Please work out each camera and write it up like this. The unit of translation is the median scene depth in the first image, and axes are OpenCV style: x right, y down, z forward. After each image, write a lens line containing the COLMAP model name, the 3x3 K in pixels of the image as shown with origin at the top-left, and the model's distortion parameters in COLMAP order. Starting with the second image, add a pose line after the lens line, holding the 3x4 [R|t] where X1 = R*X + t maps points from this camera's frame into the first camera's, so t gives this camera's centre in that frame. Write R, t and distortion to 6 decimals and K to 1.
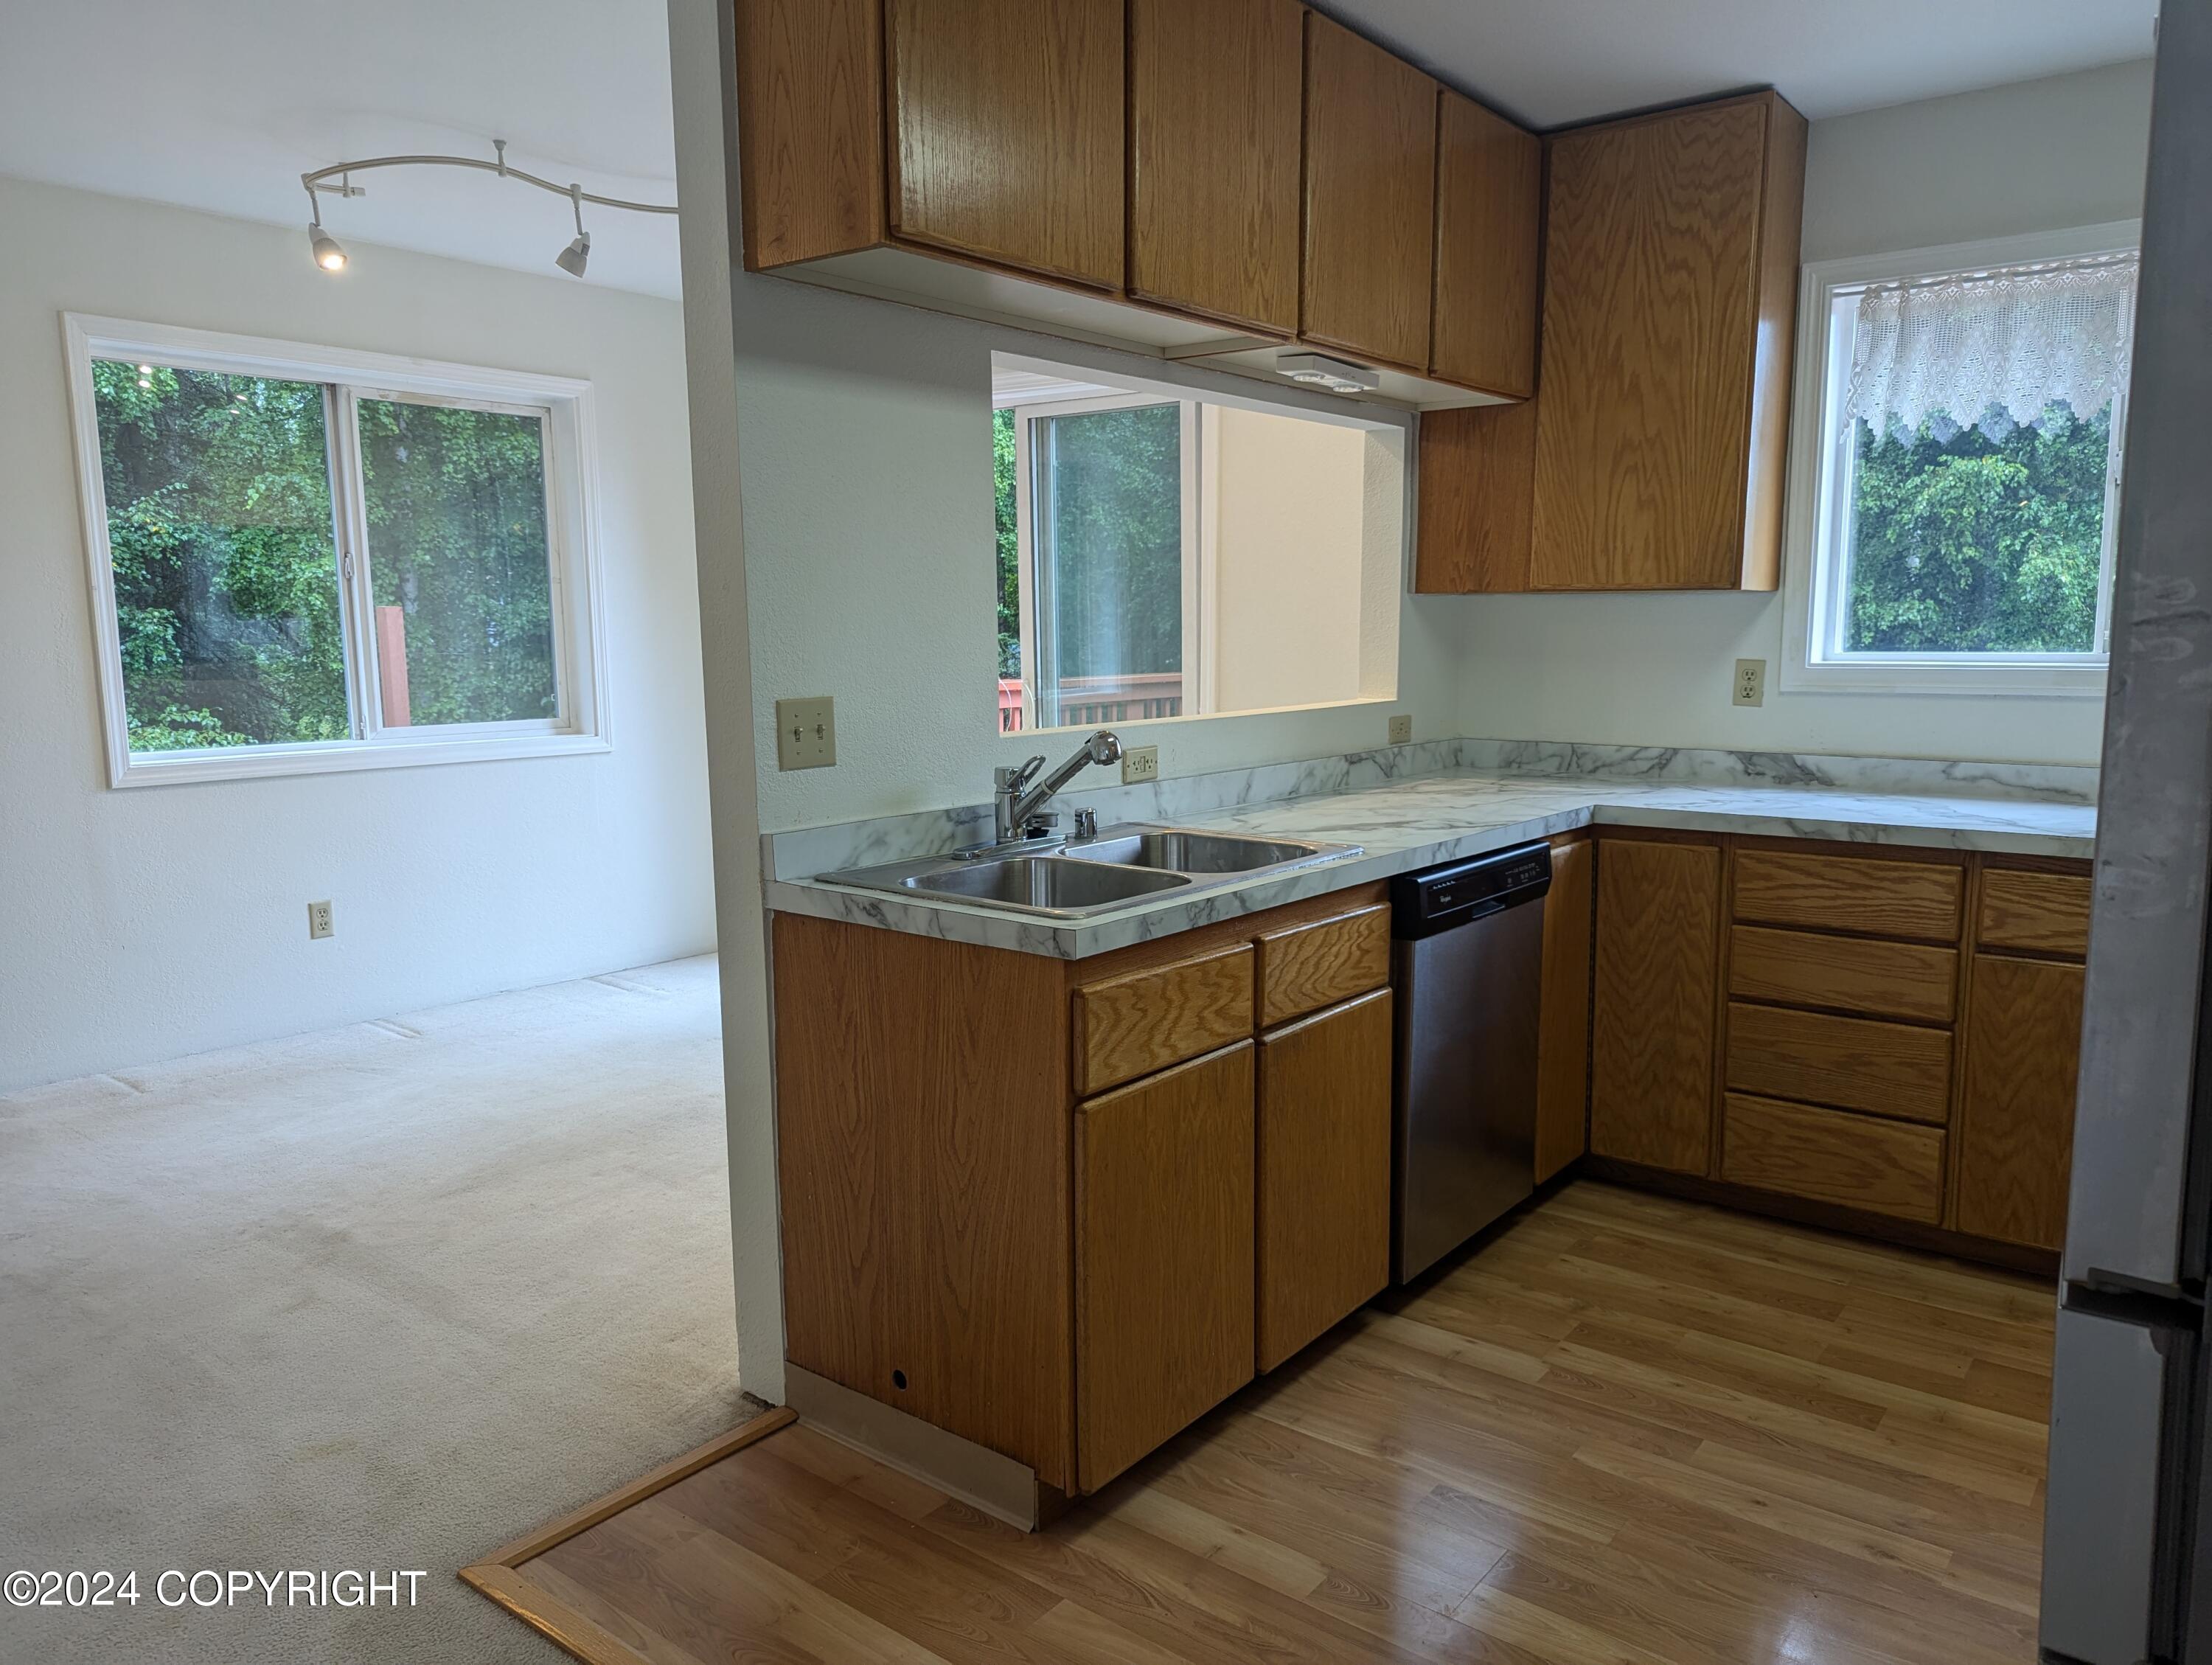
lens RADIAL K [[1556.4, 0, 1121.0], [0, 1556.4, 834.1], [0, 0, 1]] dist [0.060767, -0.053548]
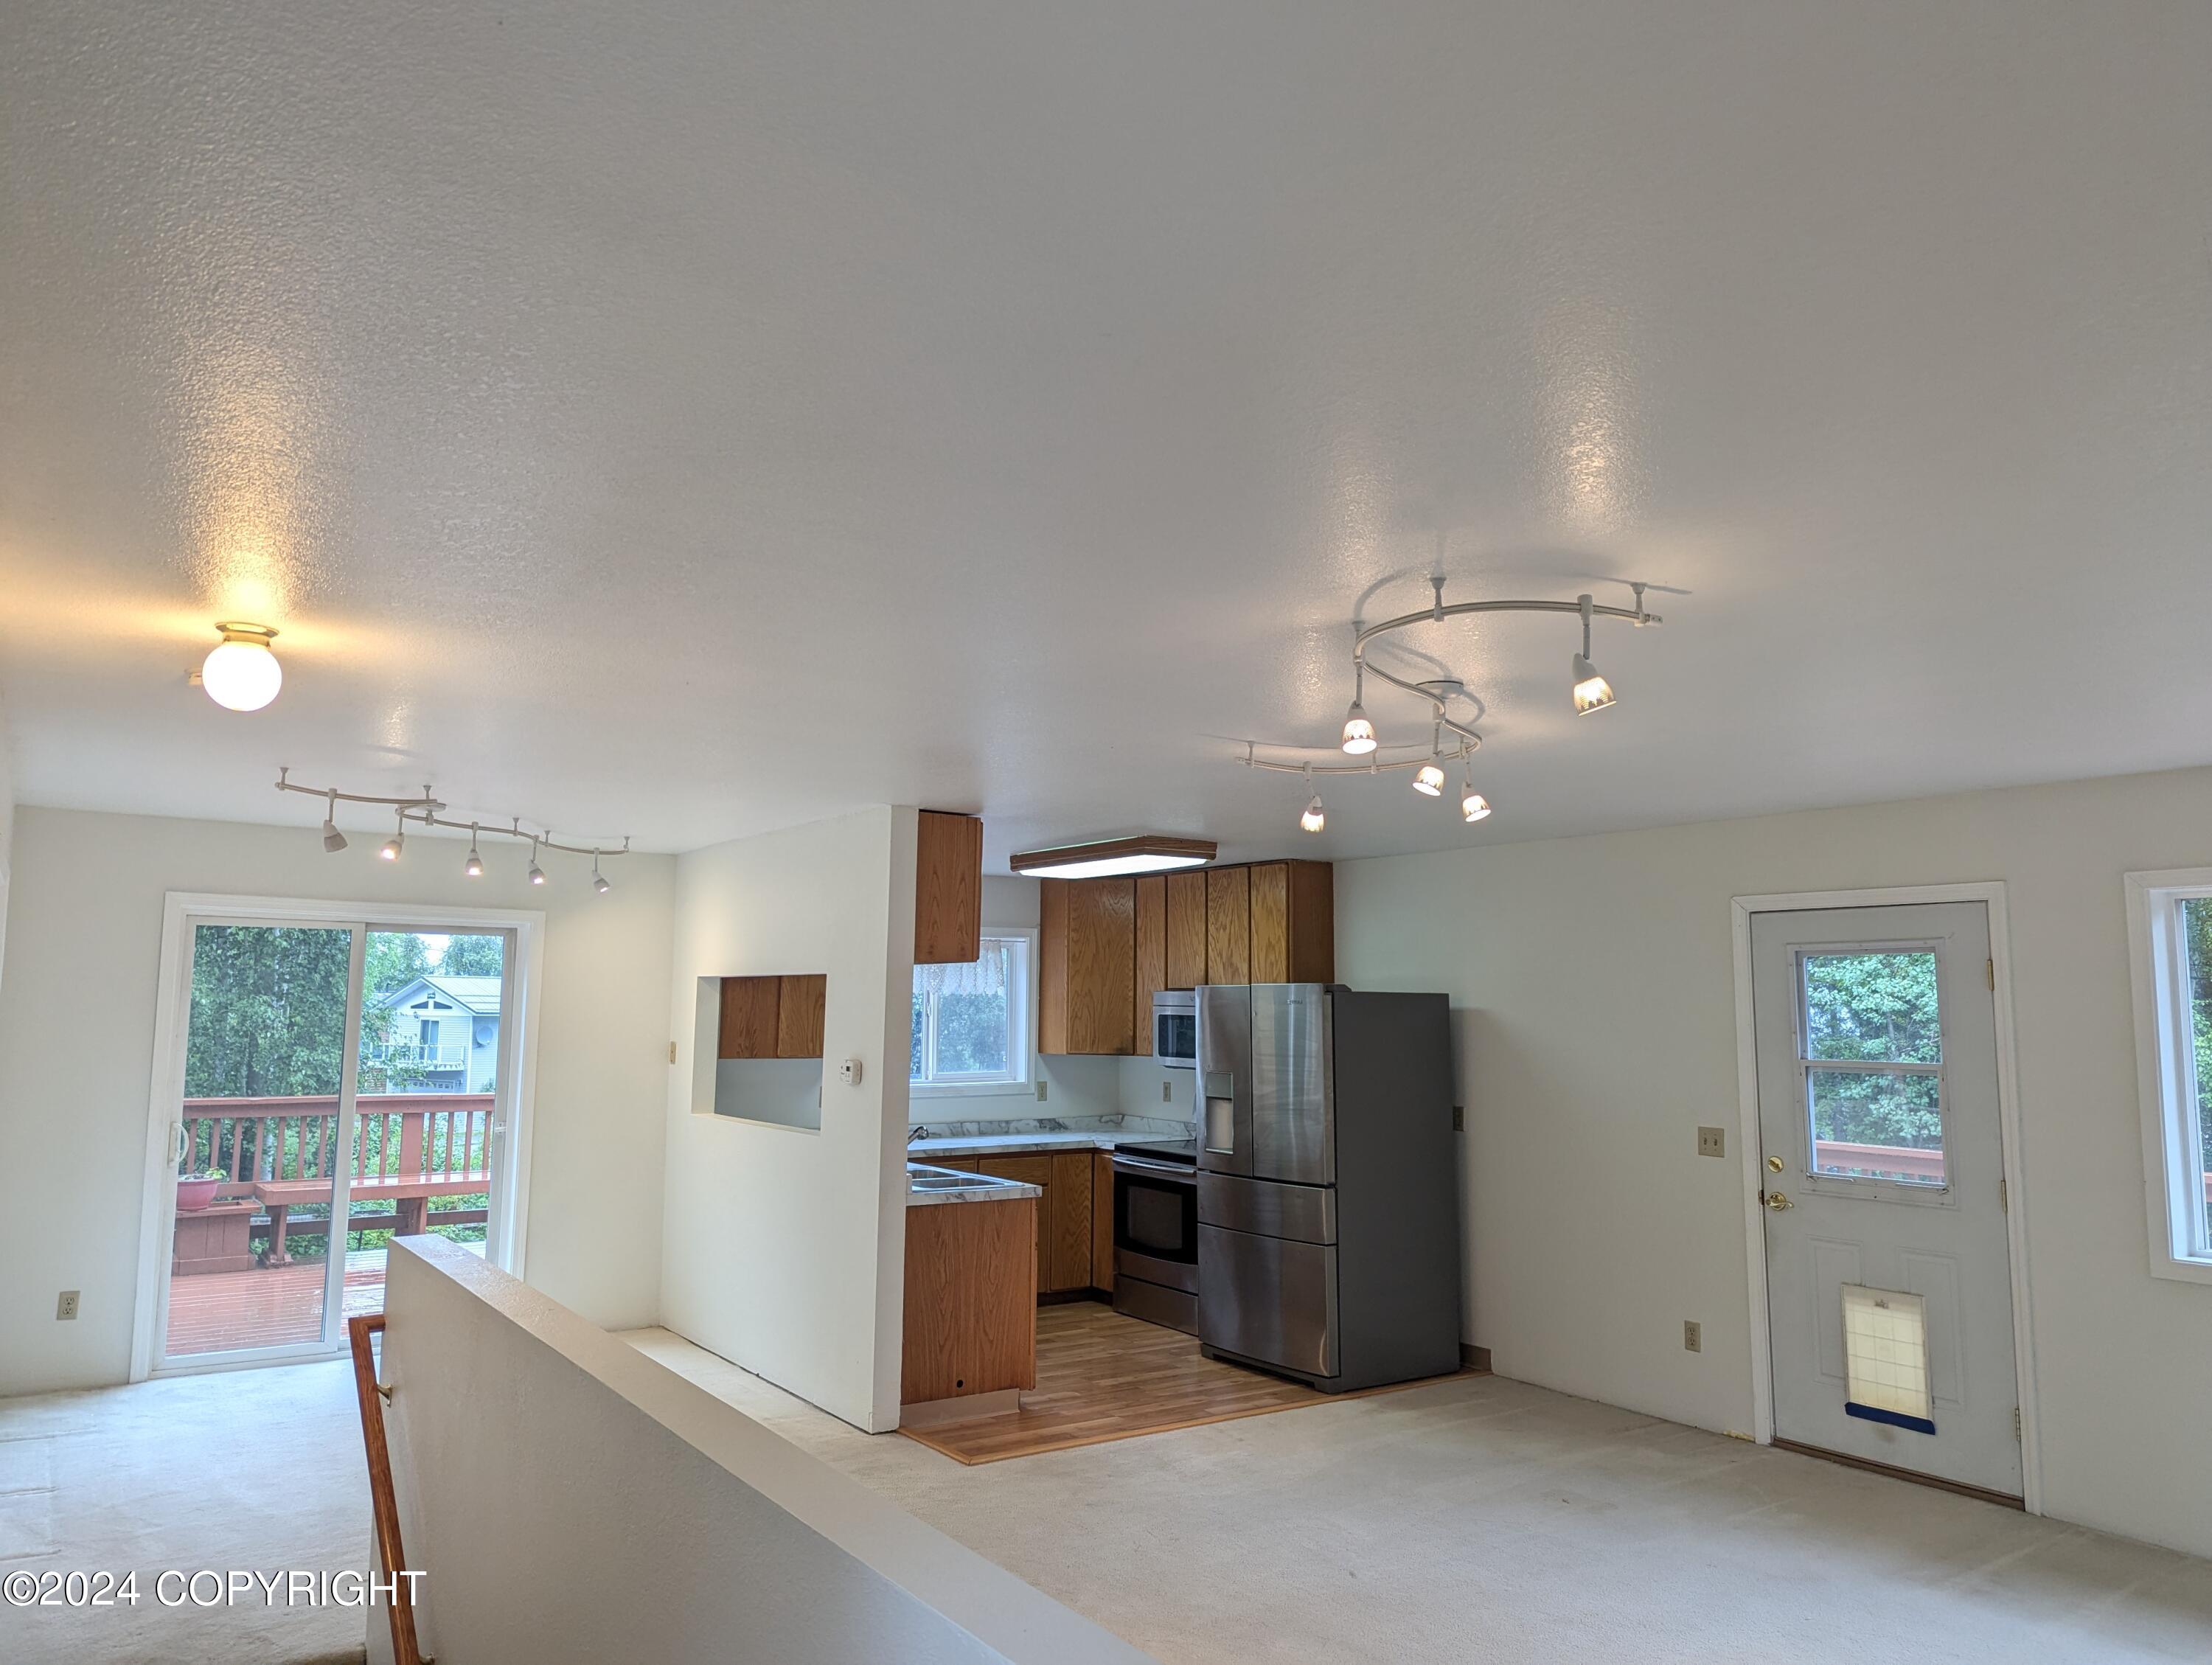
lens RADIAL K [[1556.4, 0, 1085.5], [0, 1556.4, 826.0], [0, 0, 1]] dist [0.060767, -0.053548]
pose [[0.305056, 0.118610, 0.944919, -1.928765], [0.119593, 0.979588, -0.161571, -0.082192], [-0.944795, 0.162294, 0.284644, -0.060473]]
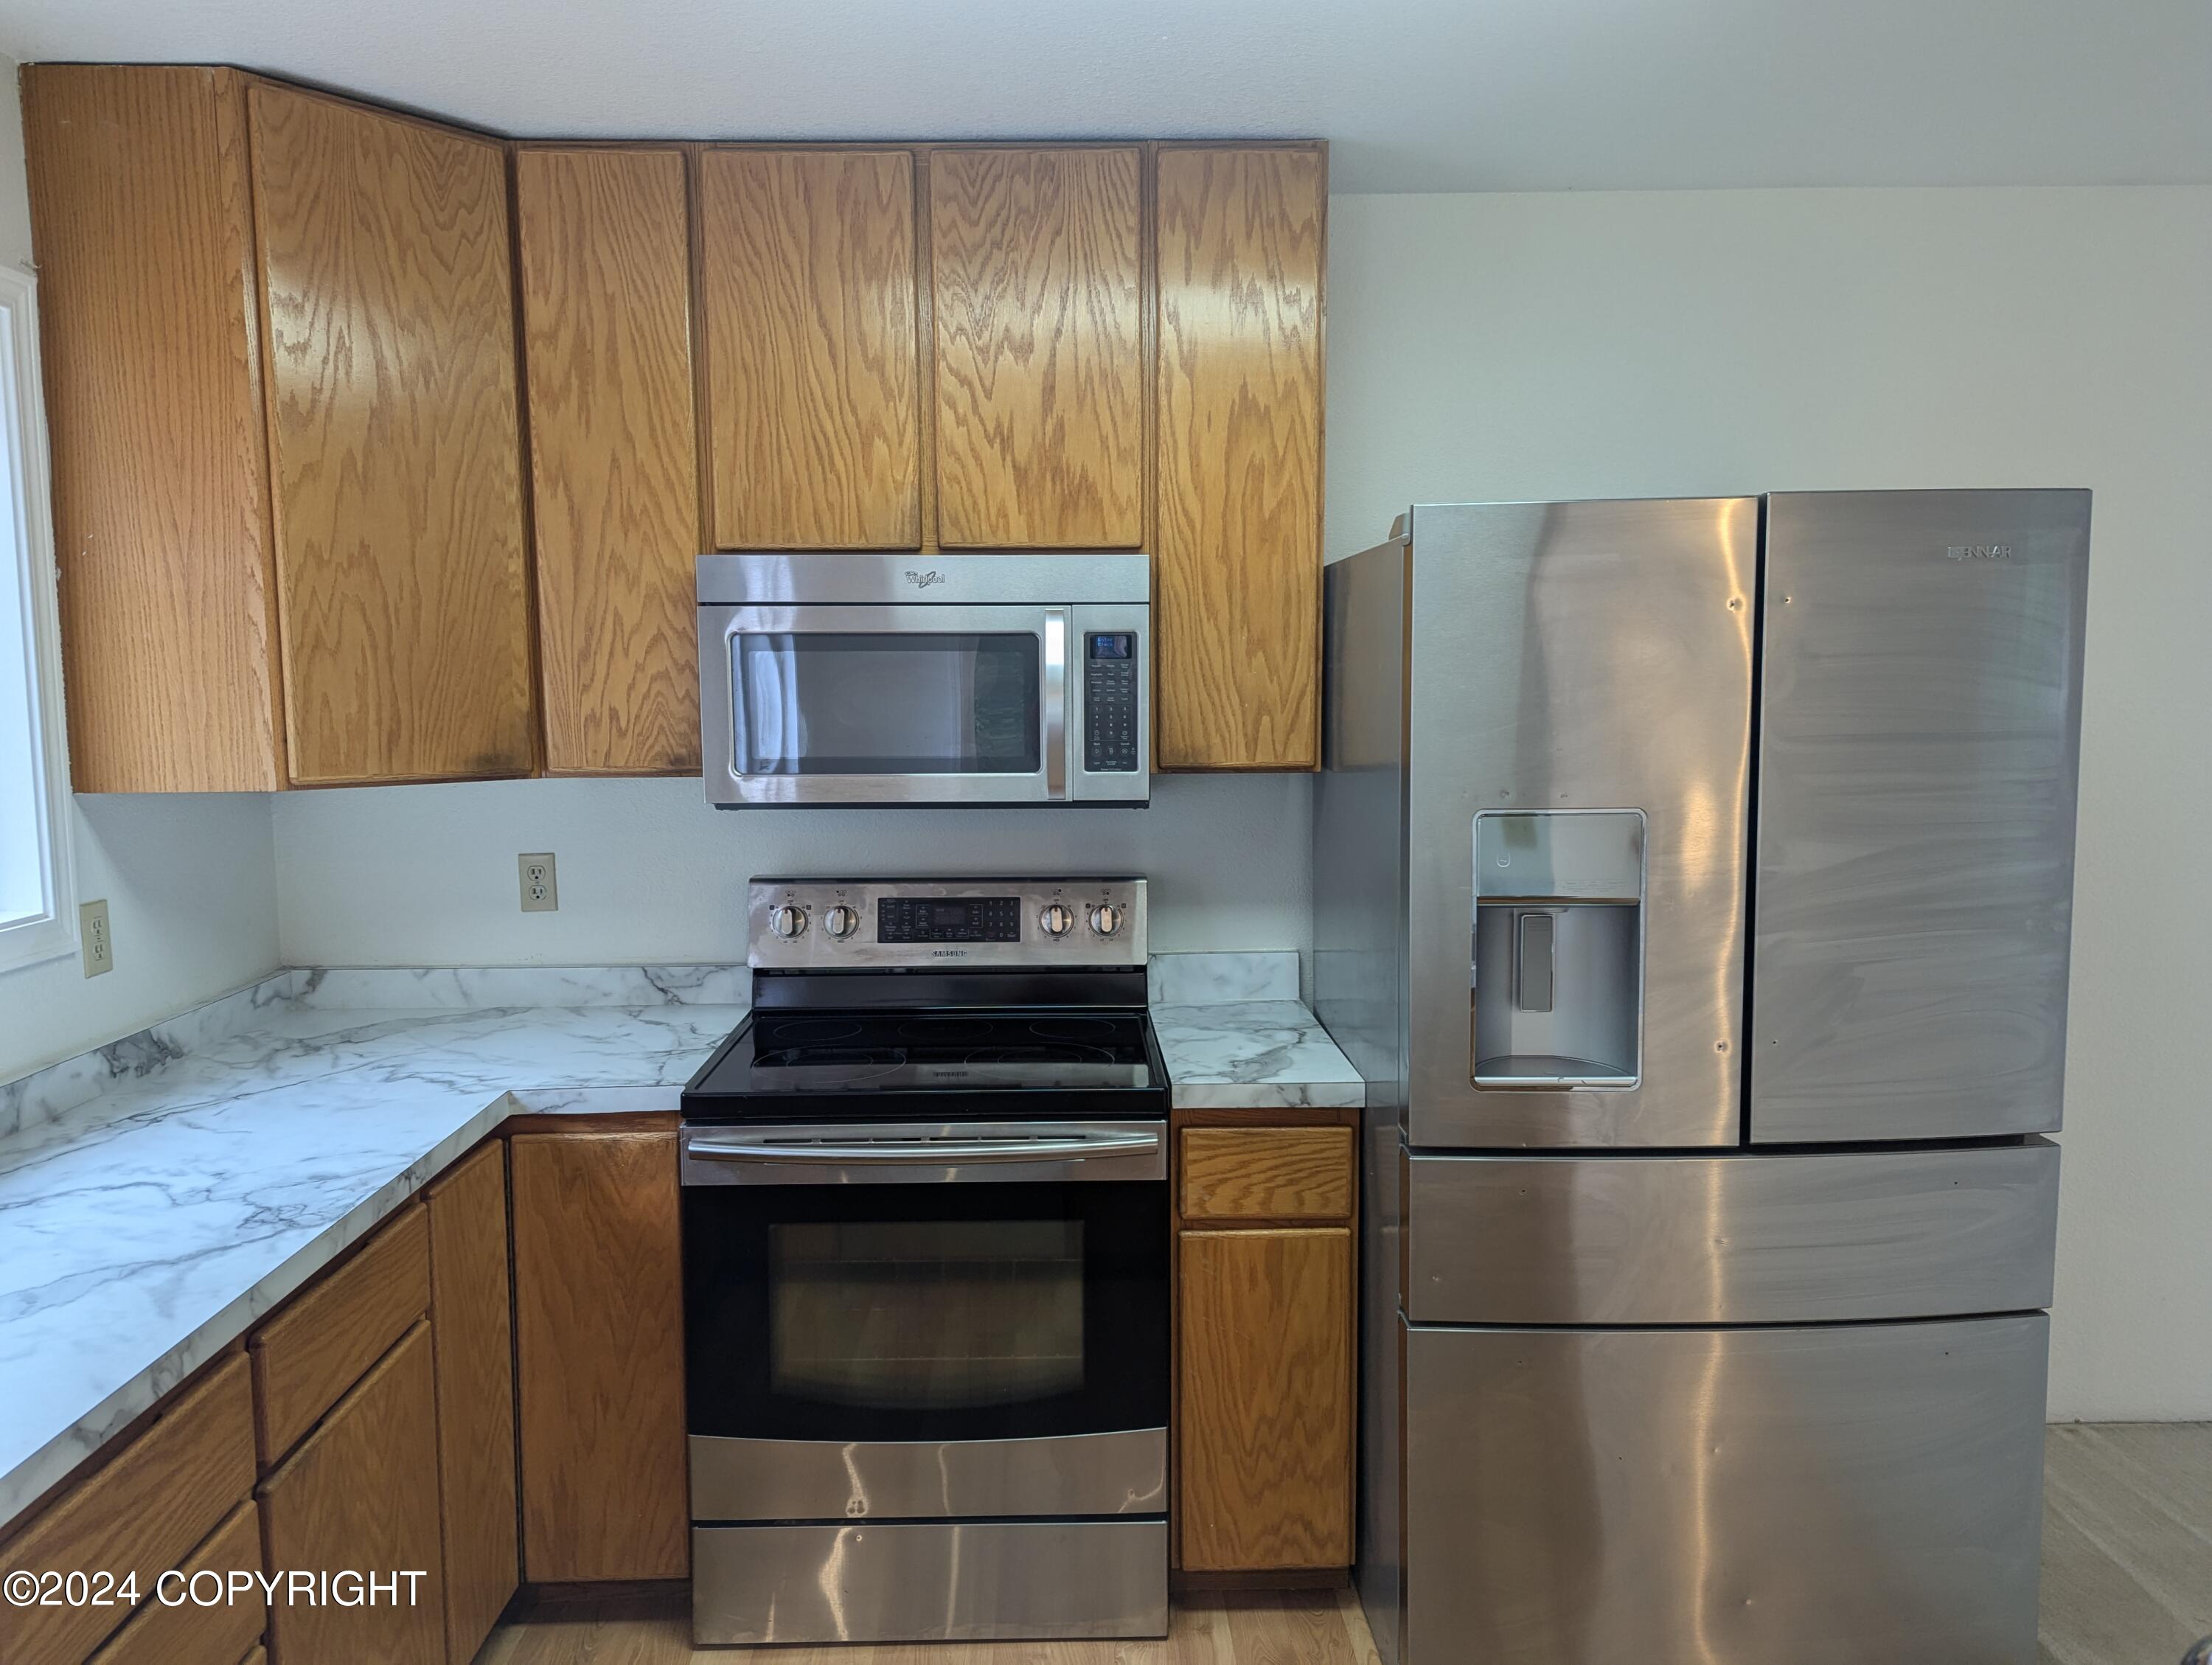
lens RADIAL K [[1556.4, 0, 1097.7], [0, 1556.4, 832.6], [0, 0, 1]] dist [0.060767, -0.053548]
pose [[-0.635665, -0.061020, 0.769550, -0.061544], [0.119568, 0.977058, 0.176240, -0.200589], [-0.762649, 0.204043, -0.613786, 0.995341]]
